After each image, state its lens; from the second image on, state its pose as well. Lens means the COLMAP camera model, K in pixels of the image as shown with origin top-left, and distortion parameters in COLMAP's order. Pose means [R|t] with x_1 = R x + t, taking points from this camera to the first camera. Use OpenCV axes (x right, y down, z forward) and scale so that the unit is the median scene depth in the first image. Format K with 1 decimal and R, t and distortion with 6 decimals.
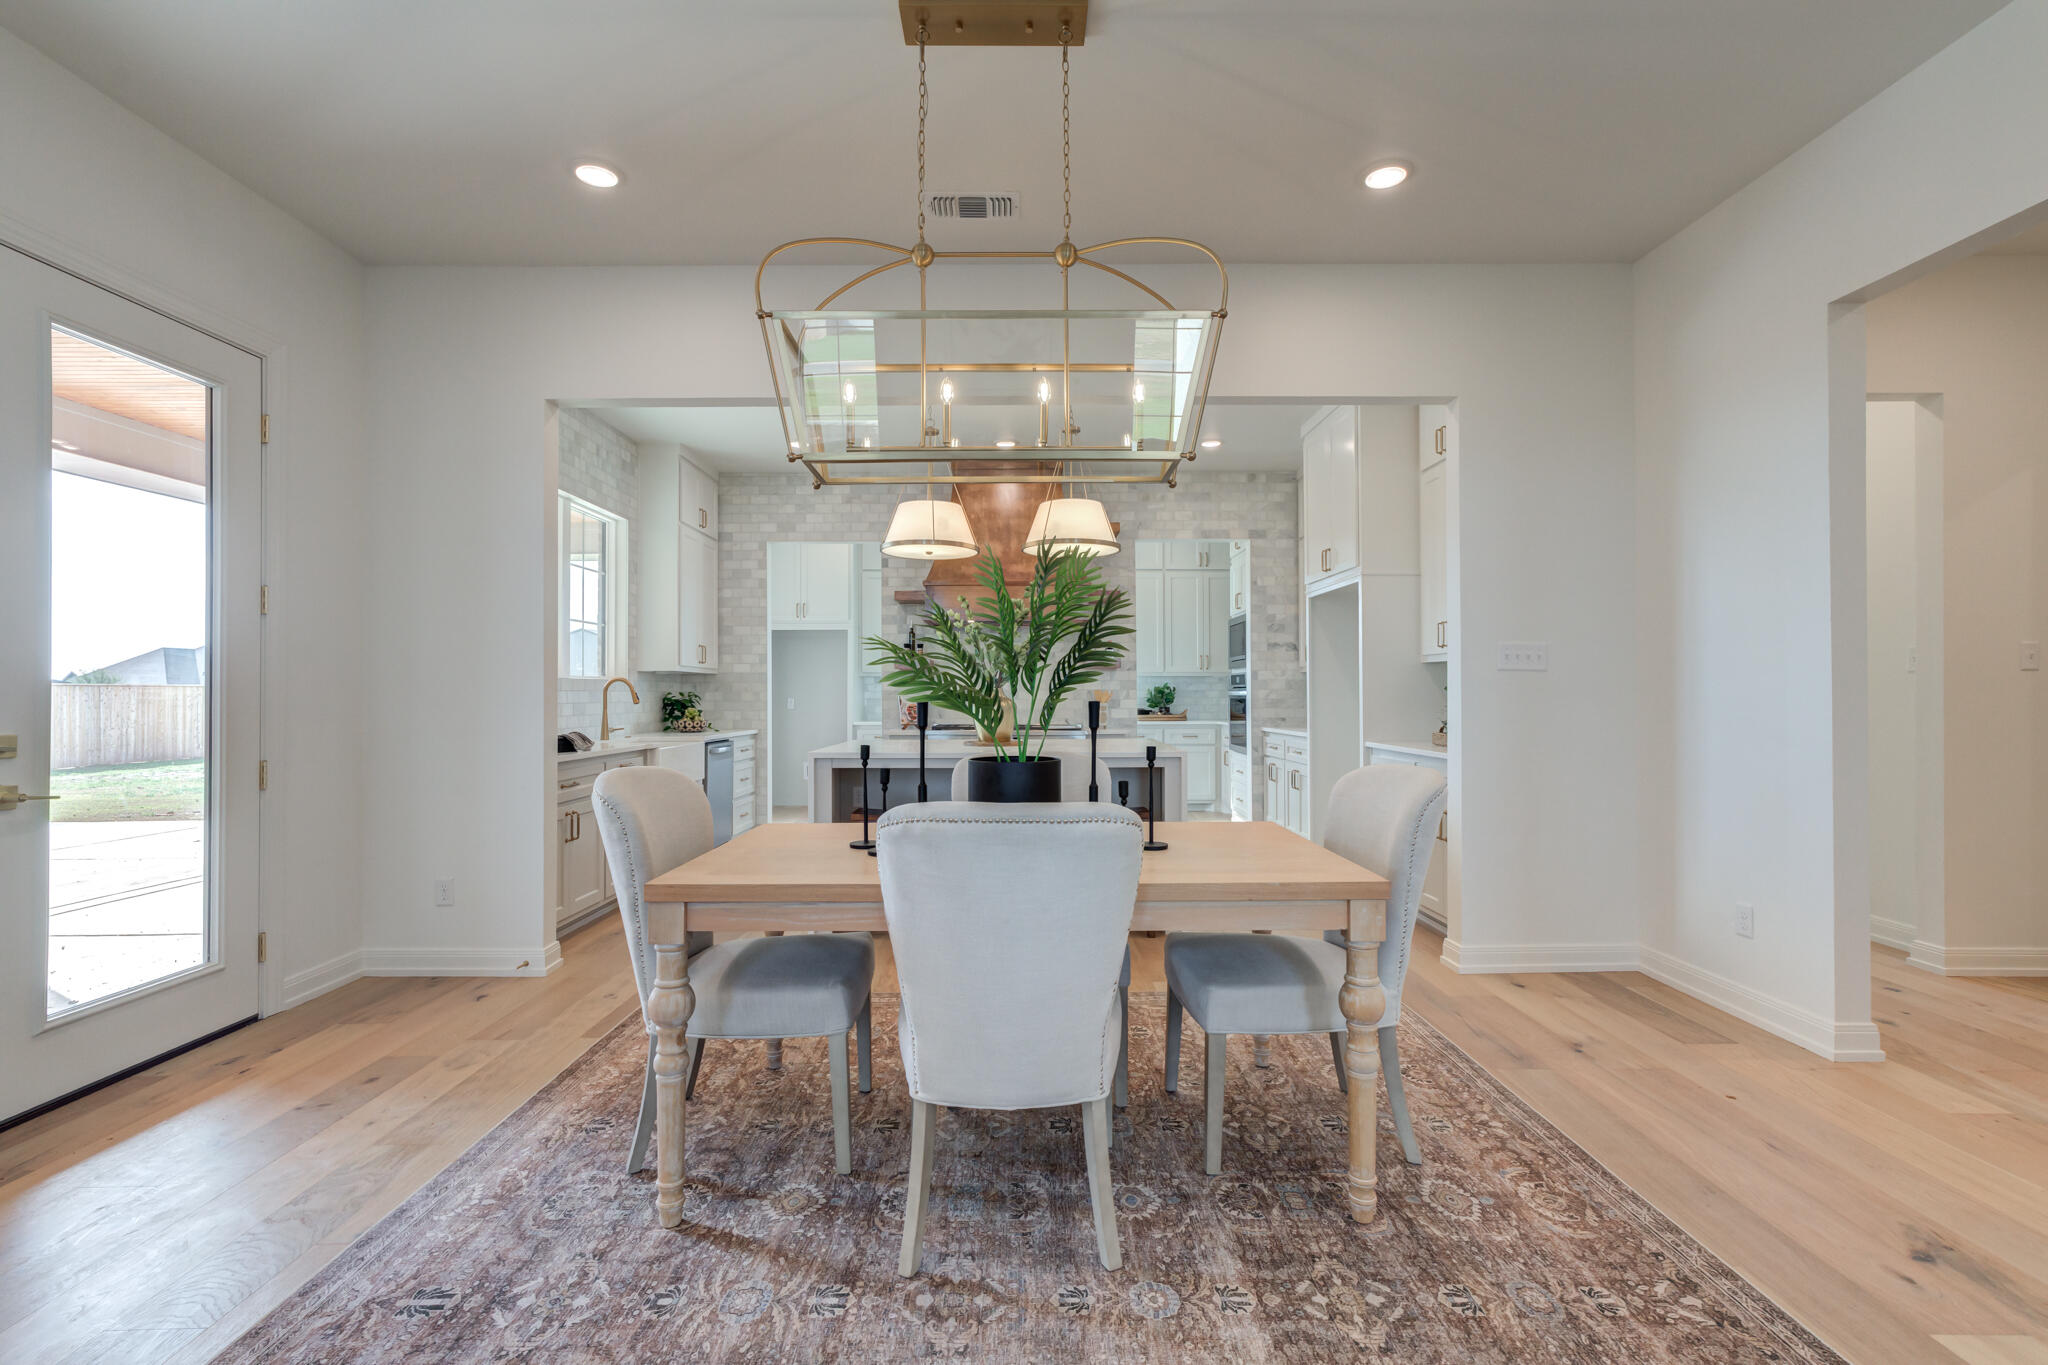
lens RADIAL K [[968.5, 0, 986.1], [0, 968.5, 685.8], [0, 0, 1]] dist [-0.000920, 0.000049]
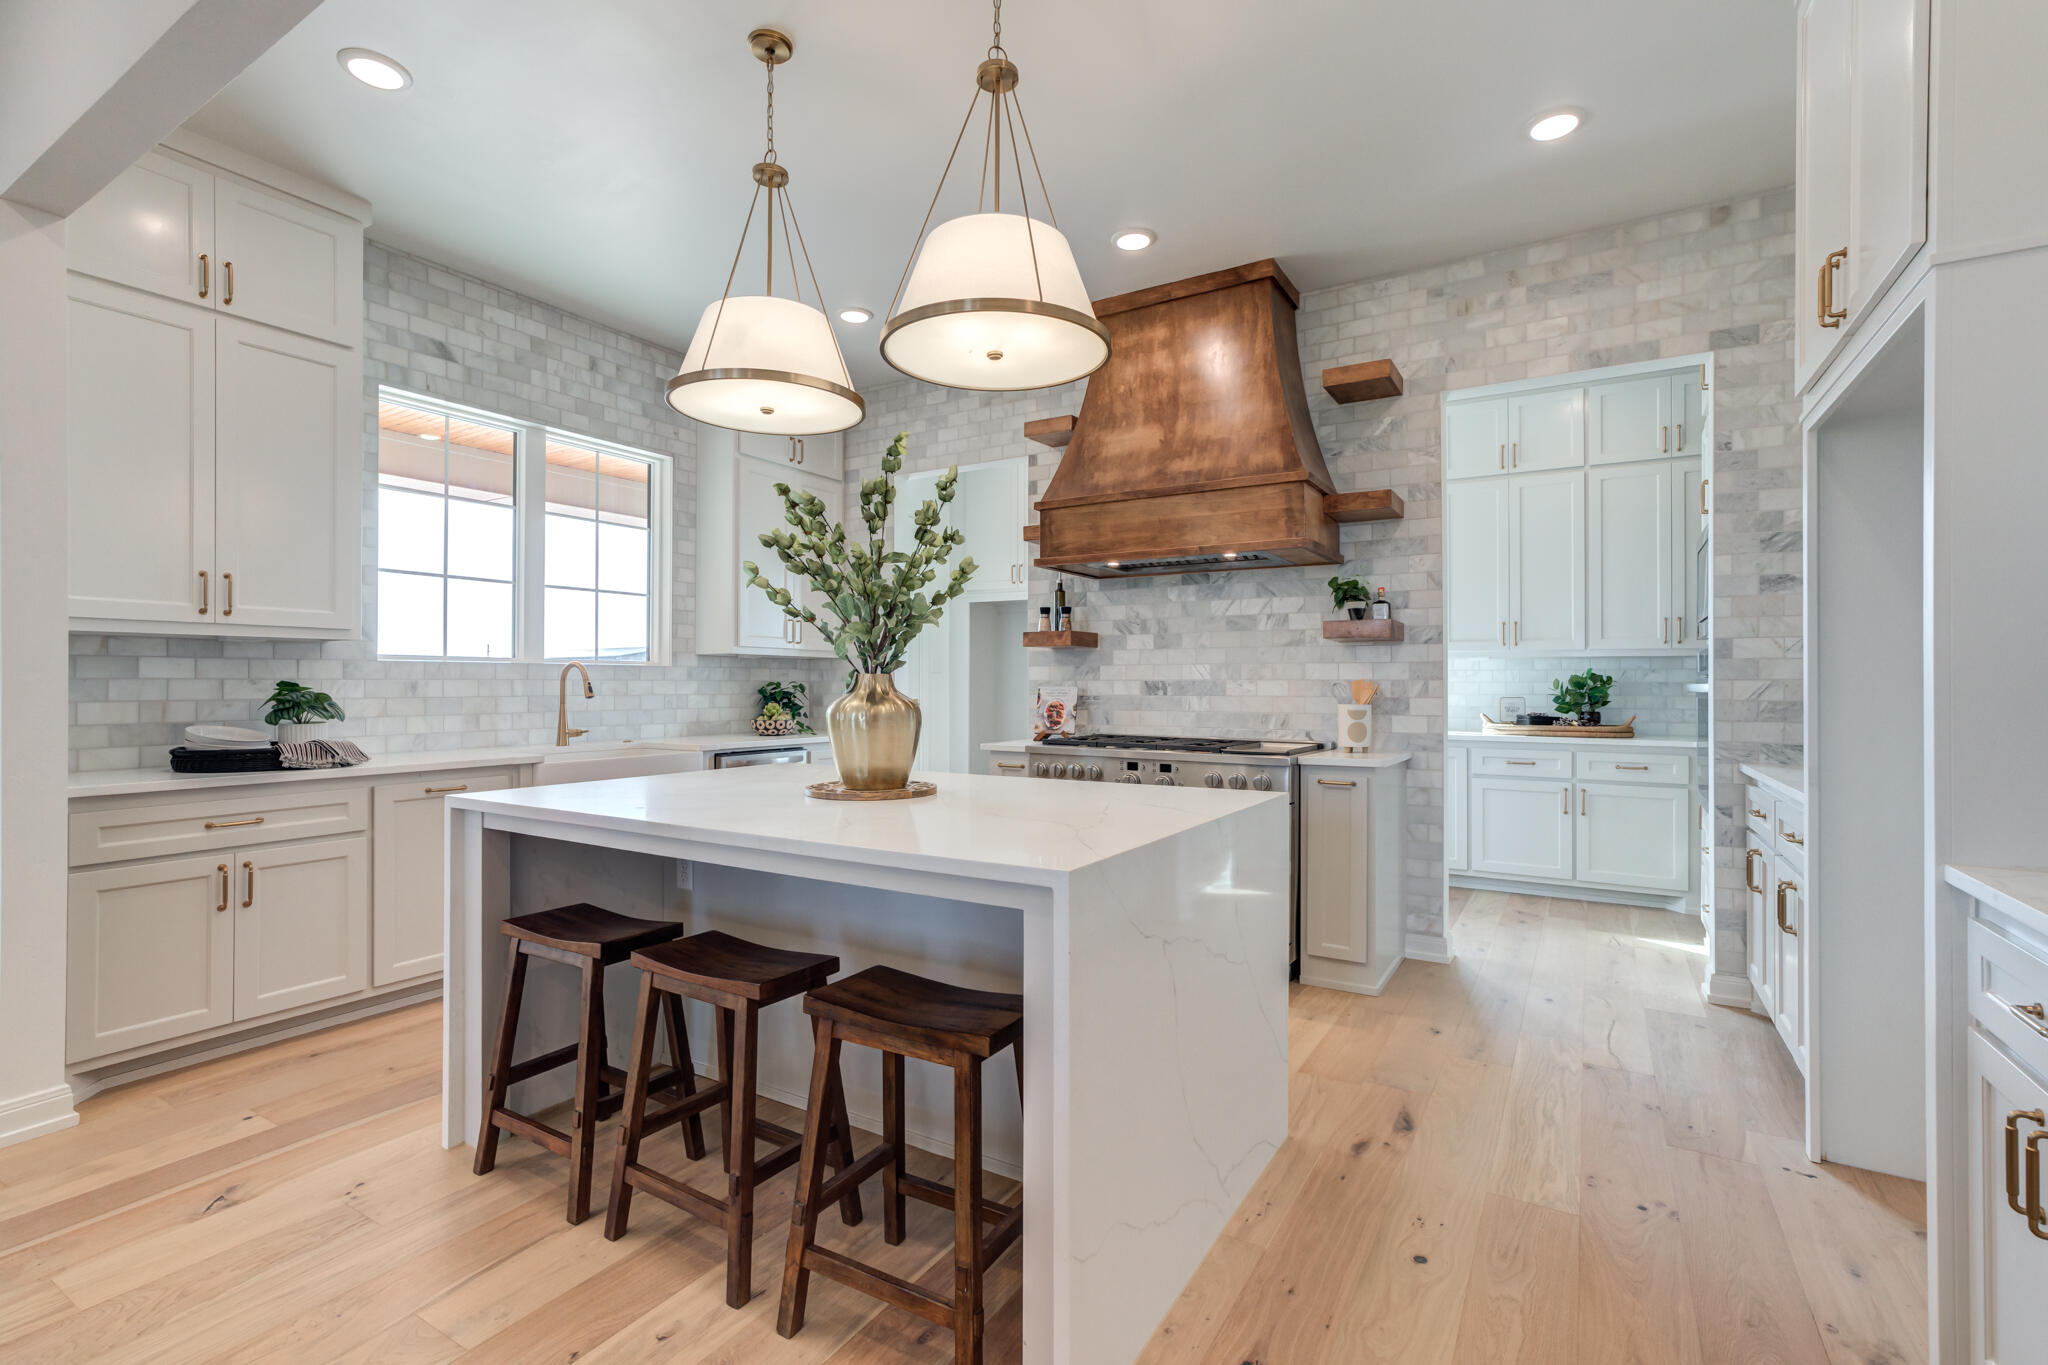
lens RADIAL K [[919.2, 0, 1024.0], [0, 919.2, 682.5], [0, 0, 1]] dist [-0.015263, 0.011498]
pose [[0.854869, 0.004186, -0.518827, 0.255221], [-0.001193, 0.999981, 0.006103, 0.002969], [0.518842, -0.004598, 0.854858, 0.538200]]
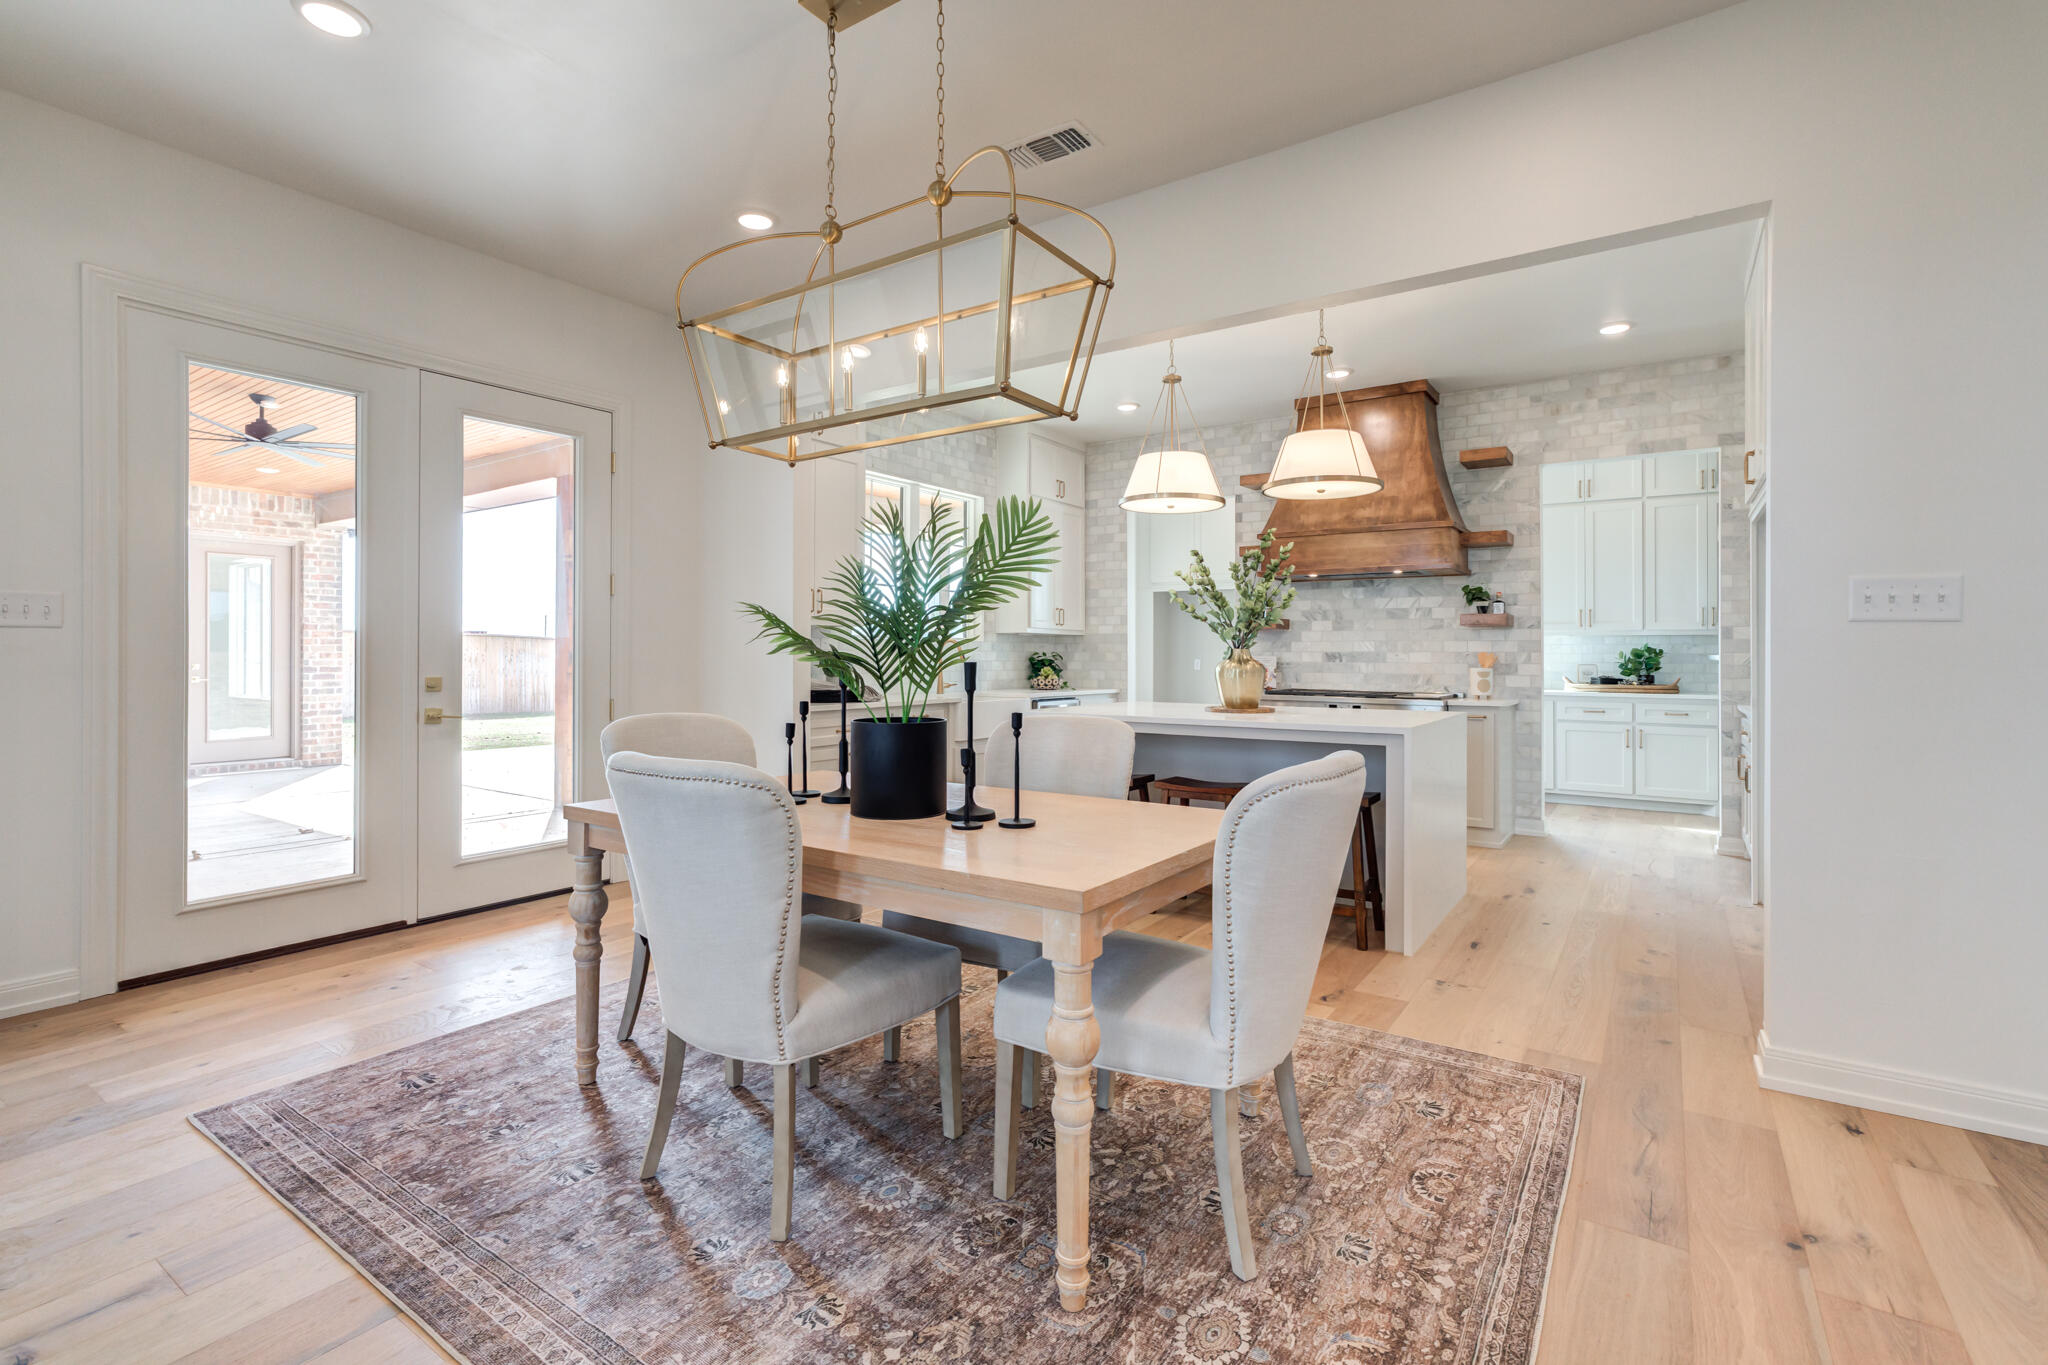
lens RADIAL K [[952.8, 0, 980.4], [0, 952.8, 648.9], [0, 0, 1]] dist [-0.010242, 0.008982]
pose [[0.813526, 0.003465, -0.581518, 0.274590], [-0.002265, 0.999994, 0.002790, 0.000069], [0.581524, -0.000953, 0.813528, 0.107968]]
